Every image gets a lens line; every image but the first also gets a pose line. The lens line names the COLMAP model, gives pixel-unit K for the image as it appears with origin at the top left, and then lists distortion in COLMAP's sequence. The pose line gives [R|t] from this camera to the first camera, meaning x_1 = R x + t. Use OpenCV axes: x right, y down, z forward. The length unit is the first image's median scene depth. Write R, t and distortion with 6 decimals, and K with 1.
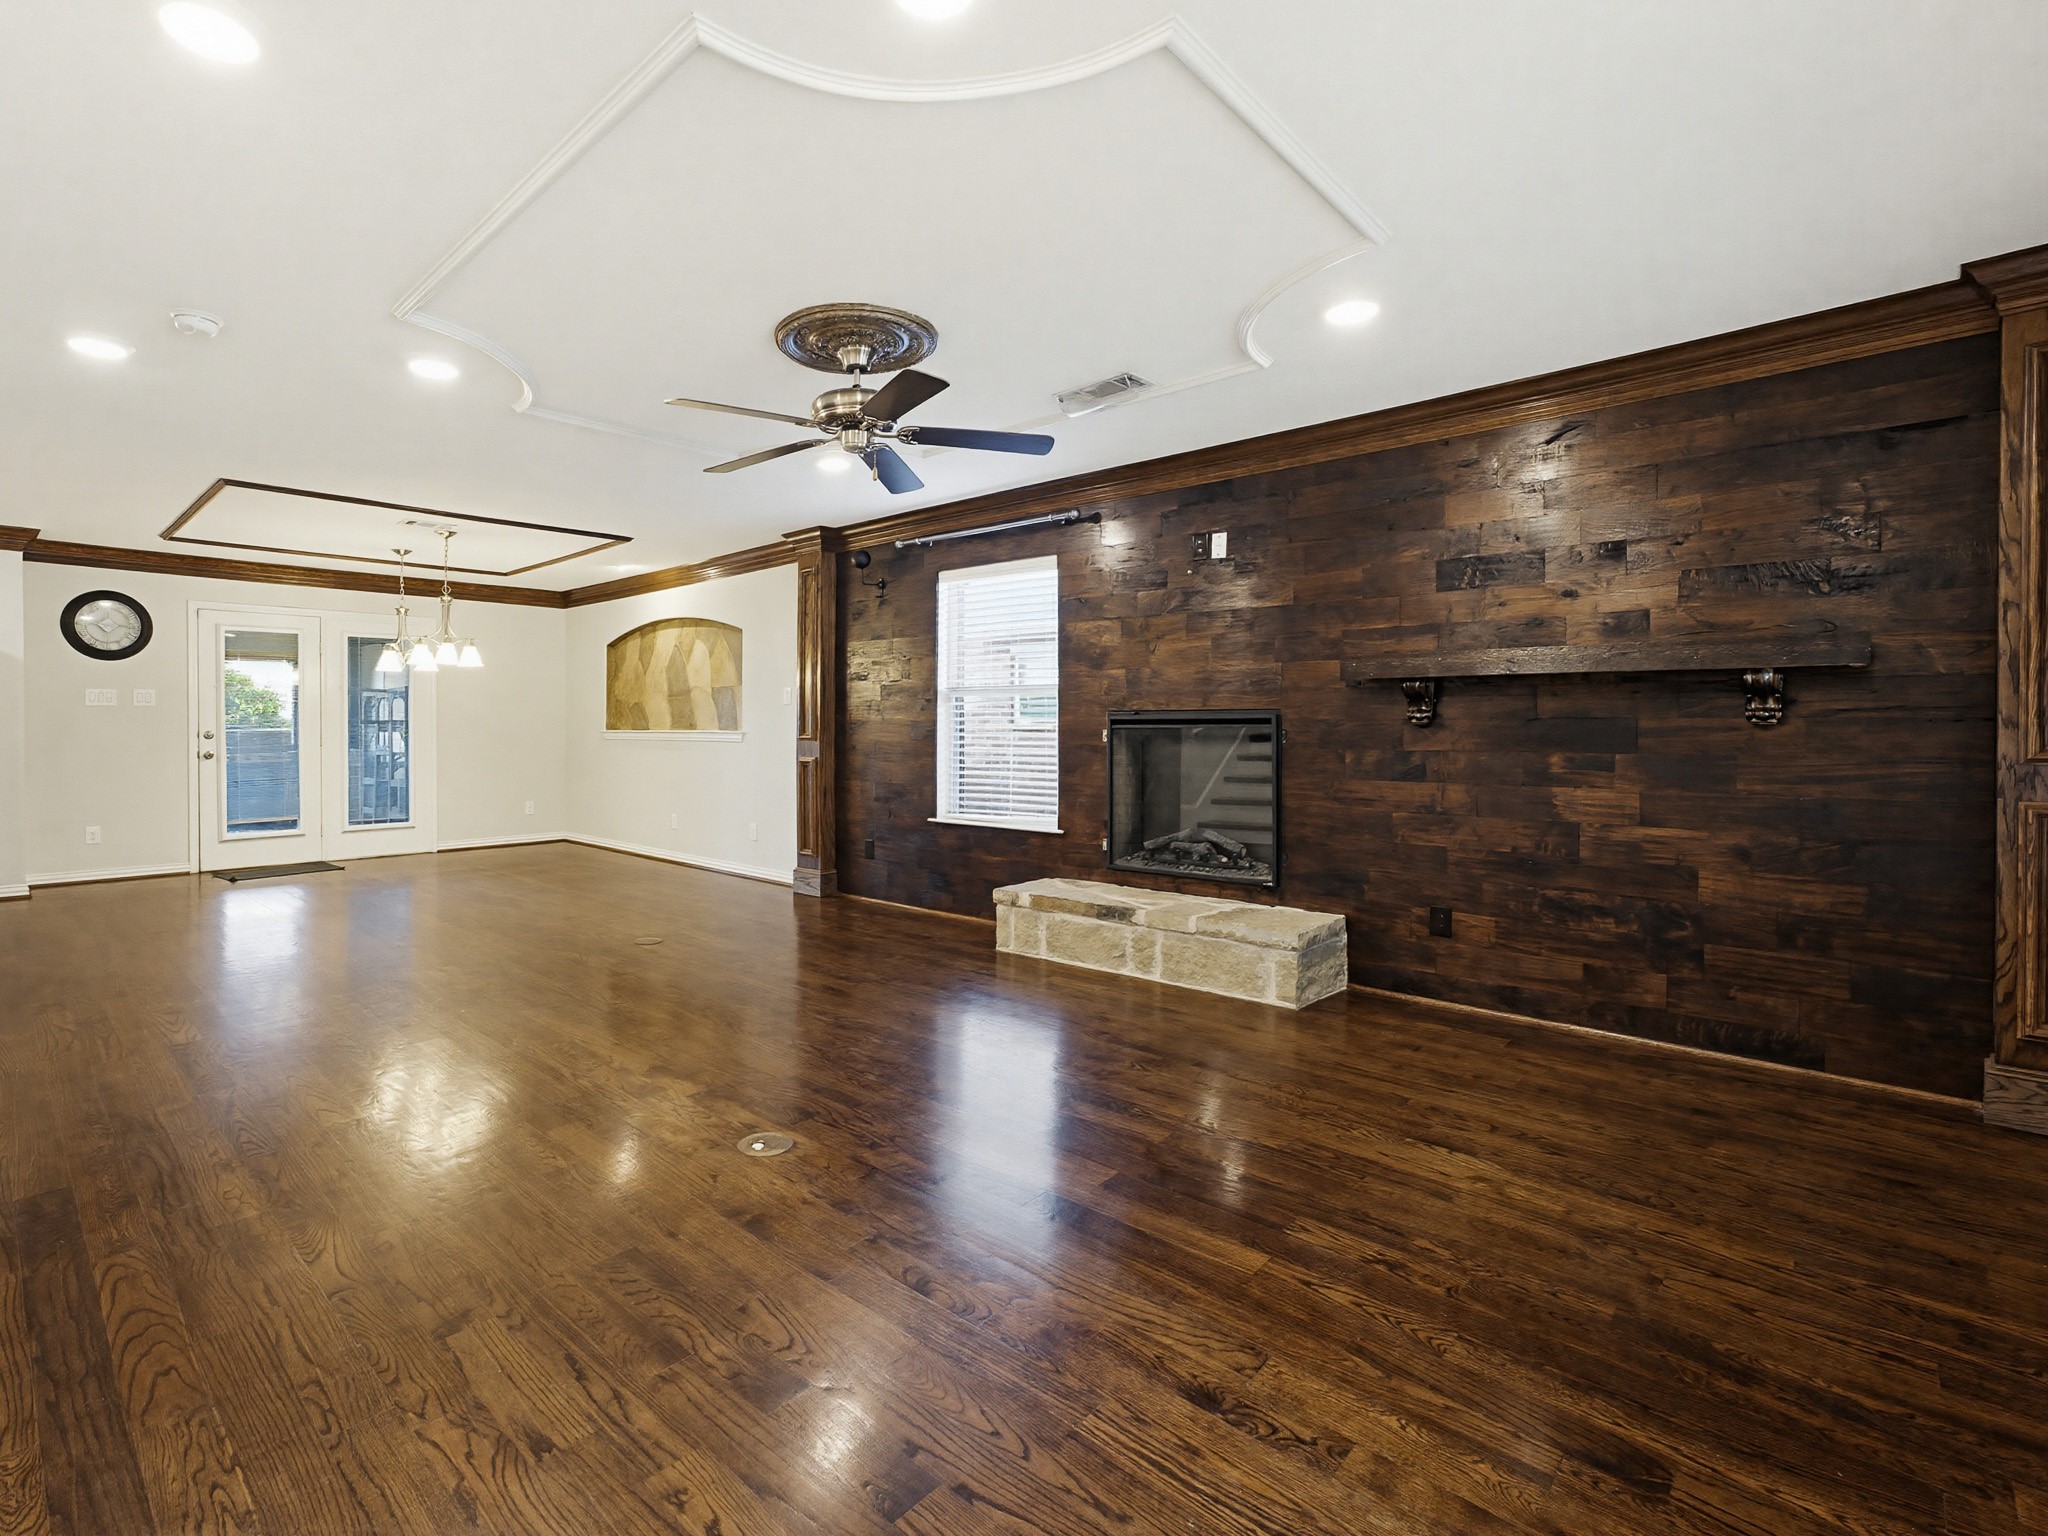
lens RADIAL K [[947.3, 0, 955.2], [0, 947.3, 735.7], [0, 0, 1]] dist [-0.016501, 0.000652]
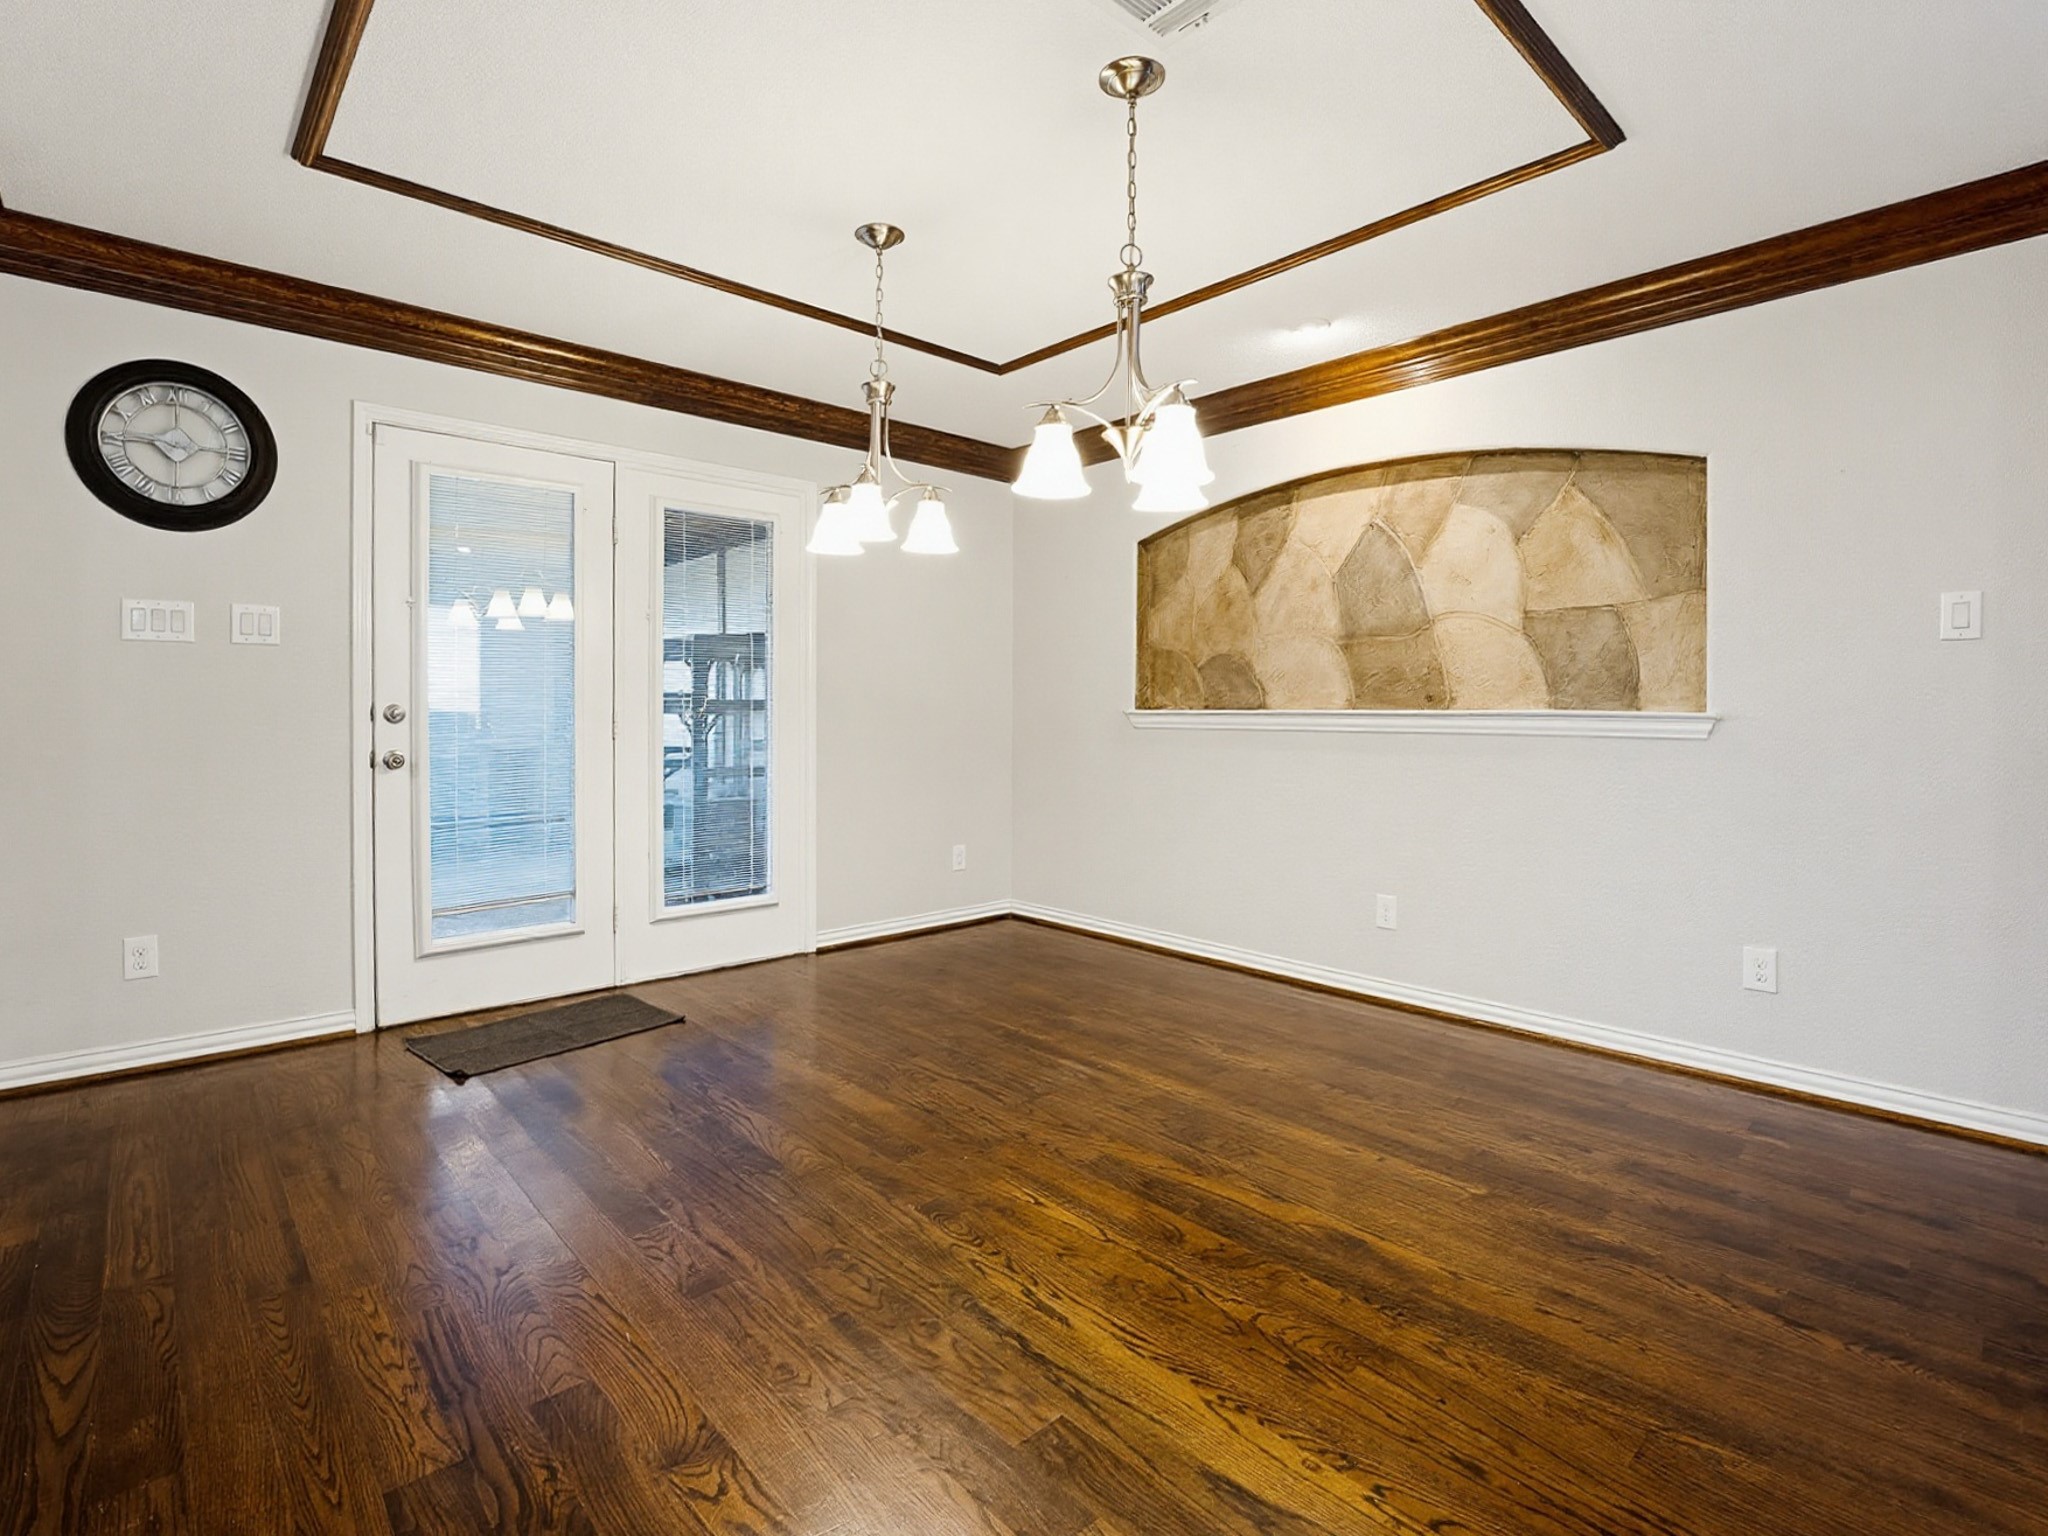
lens RADIAL K [[978.5, 0, 1004.9], [0, 978.5, 716.5], [0, 0, 1]] dist [-0.029371, 0.004153]
pose [[0.997188, 0.005703, -0.074728, -0.714727], [-0.006208, 0.999959, -0.006523, 0.002289], [0.074688, 0.006968, 0.997183, 0.850843]]
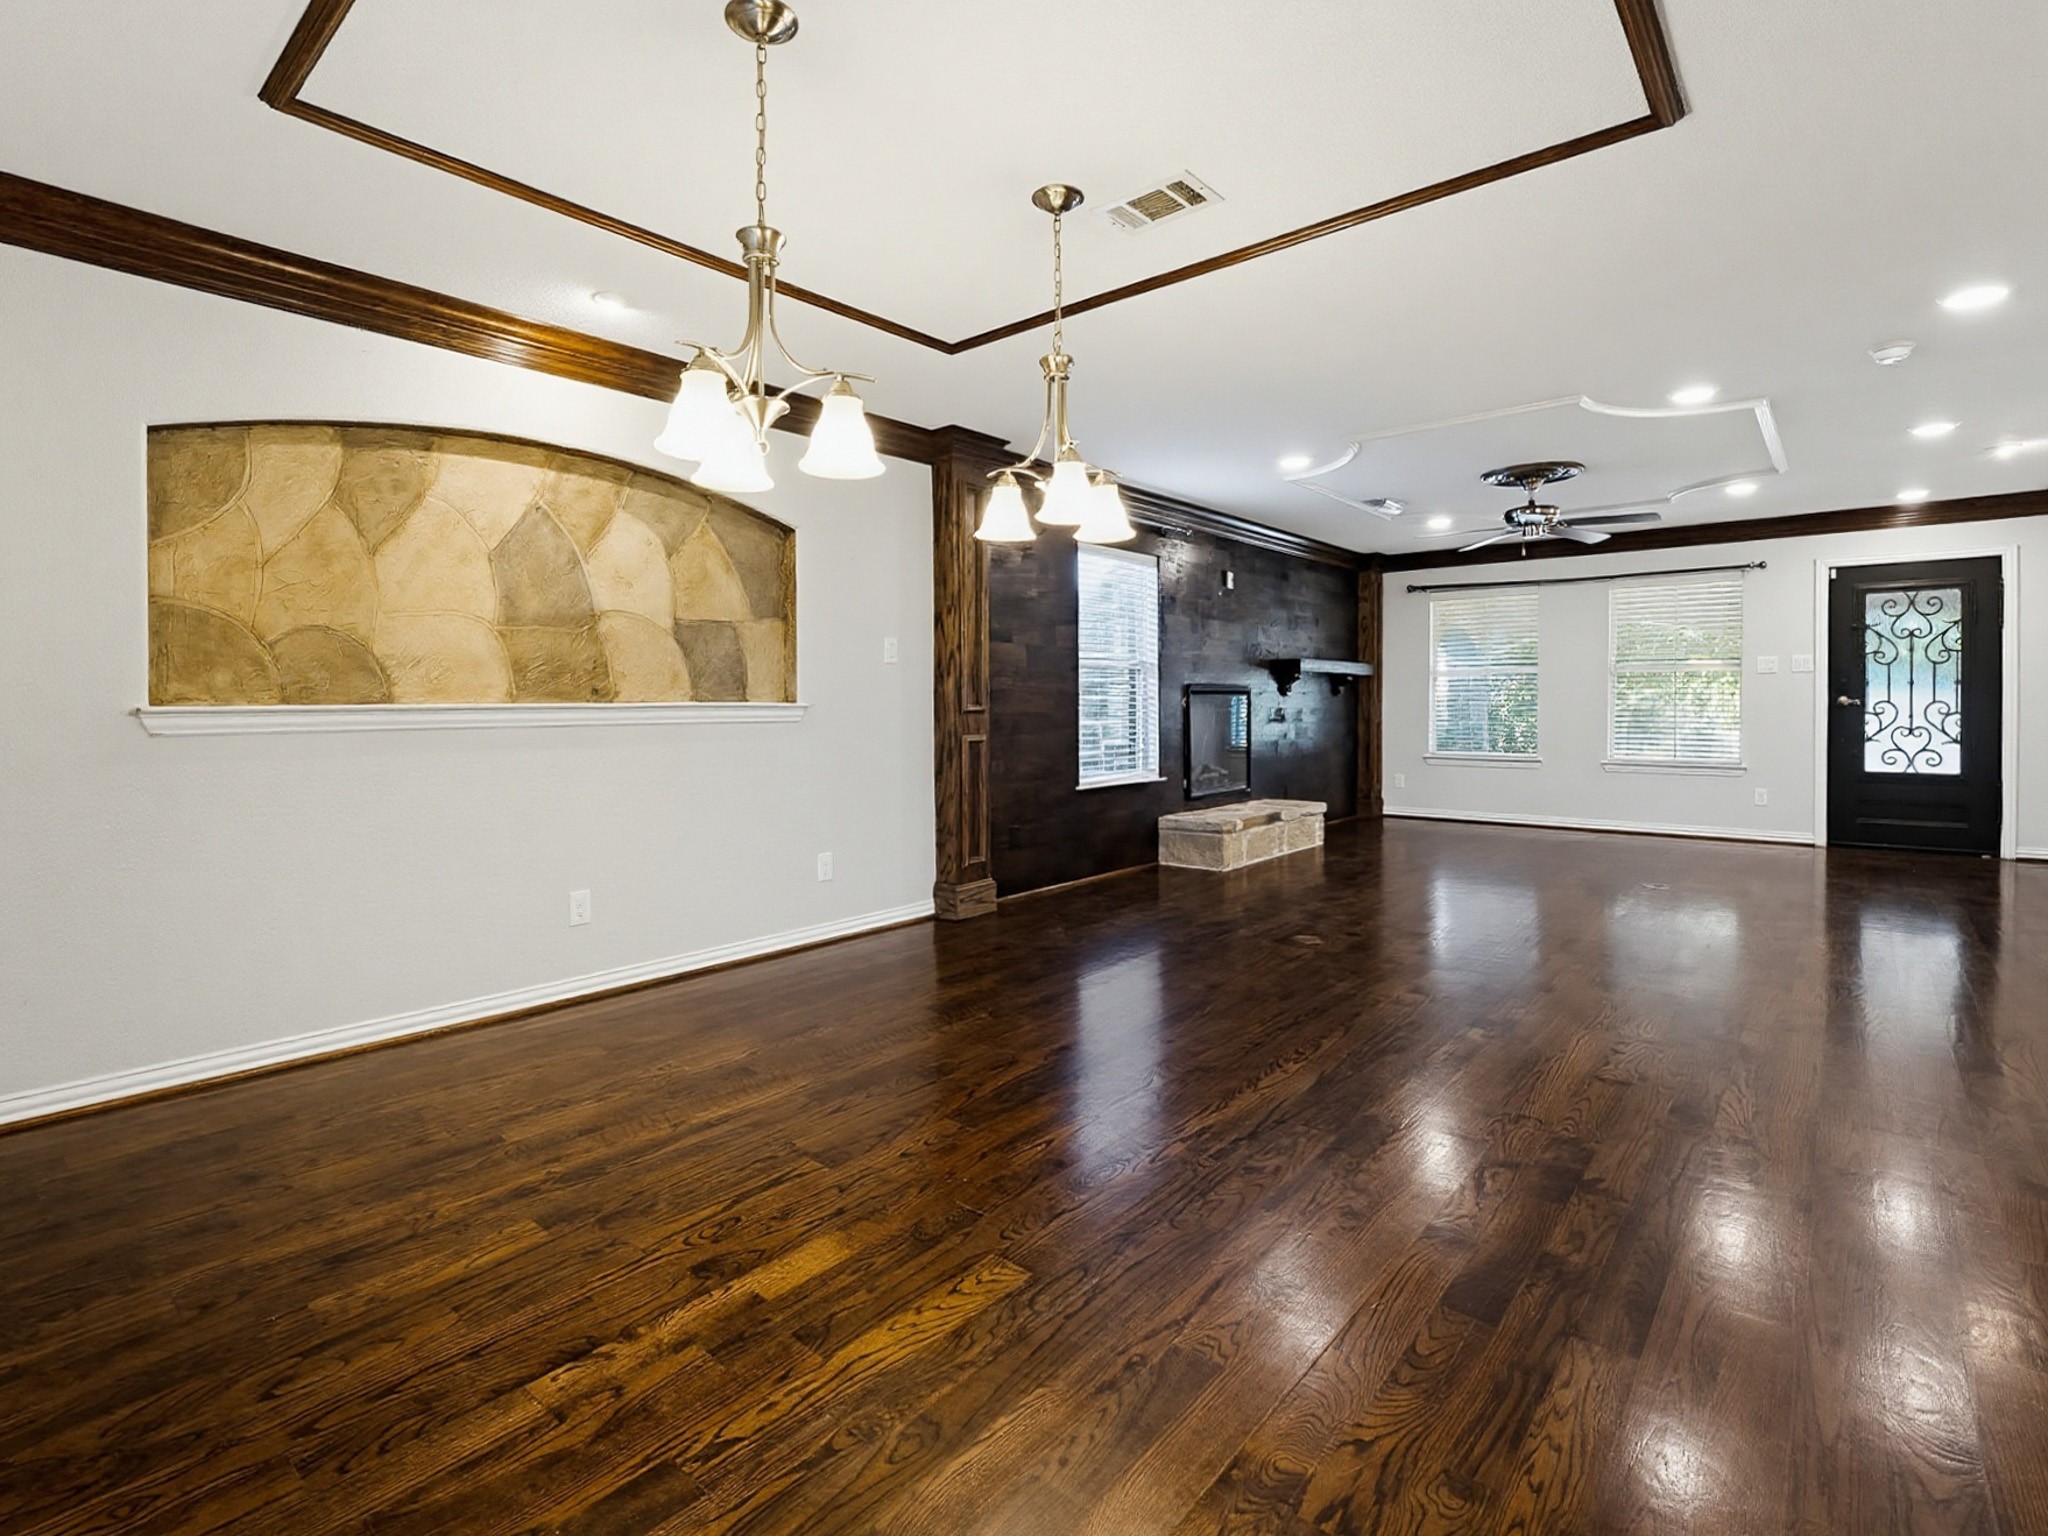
lens RADIAL K [[978.5, 0, 979.2], [0, 978.5, 713.5], [0, 0, 1]] dist [-0.029371, 0.004153]
pose [[-0.028018, -0.011818, 0.999538, -1.217897], [0.015209, 0.999809, 0.012248, -0.005787], [-0.999492, 0.015545, -0.027833, 1.330873]]
